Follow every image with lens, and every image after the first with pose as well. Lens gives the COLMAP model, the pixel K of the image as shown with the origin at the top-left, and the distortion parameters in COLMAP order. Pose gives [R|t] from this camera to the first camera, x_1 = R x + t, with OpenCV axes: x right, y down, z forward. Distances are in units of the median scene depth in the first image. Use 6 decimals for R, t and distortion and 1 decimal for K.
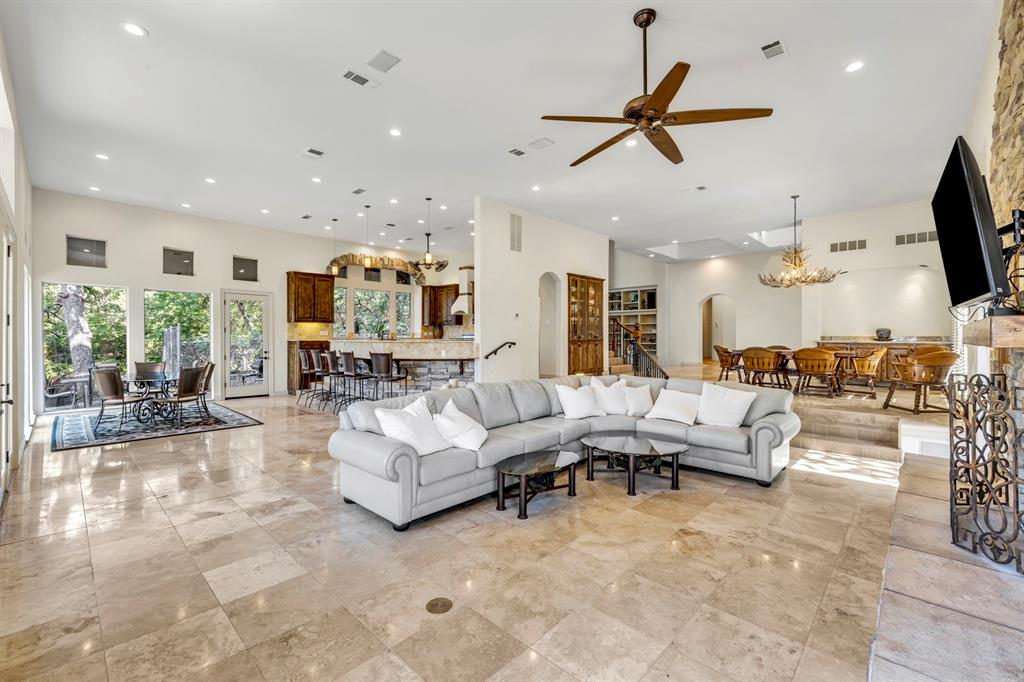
lens RADIAL K [[426.8, 0, 507.2], [0, 426.8, 339.8], [0, 0, 1]] dist [0.001180, -0.000375]
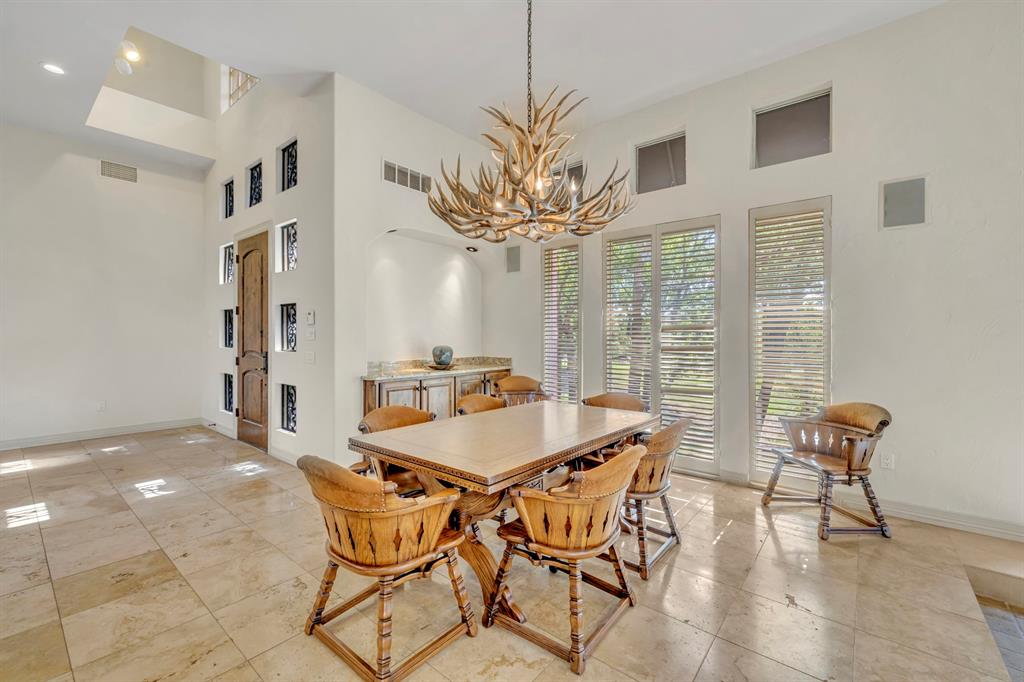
lens RADIAL K [[426.8, 0, 510.8], [0, 426.8, 334.3], [0, 0, 1]] dist [0.001180, -0.000375]
pose [[-0.066986, -0.001022, 0.997753, 0.336790], [0.007302, 0.999972, 0.001514, -0.045868], [-0.997727, 0.007387, -0.066977, 1.029642]]
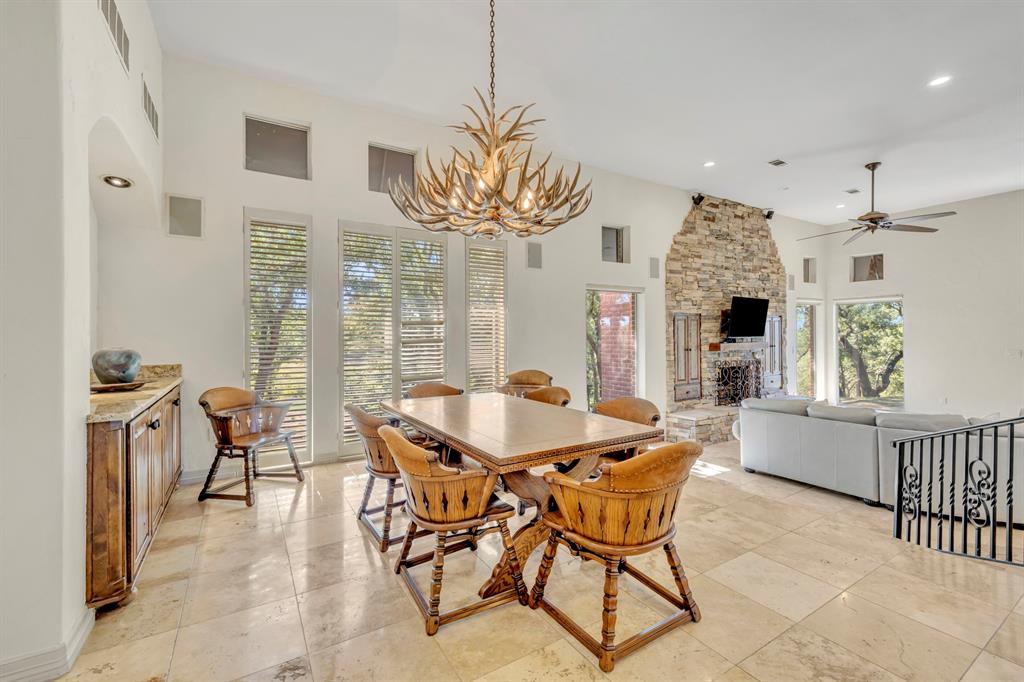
lens RADIAL K [[426.8, 0, 489.6], [0, 426.8, 334.6], [0, 0, 1]] dist [0.001180, -0.000375]
pose [[-0.960013, 0.006065, 0.279891, 0.575925], [0.008132, 0.999948, 0.006224, -0.039489], [-0.279838, 0.008251, -0.960012, 1.322568]]
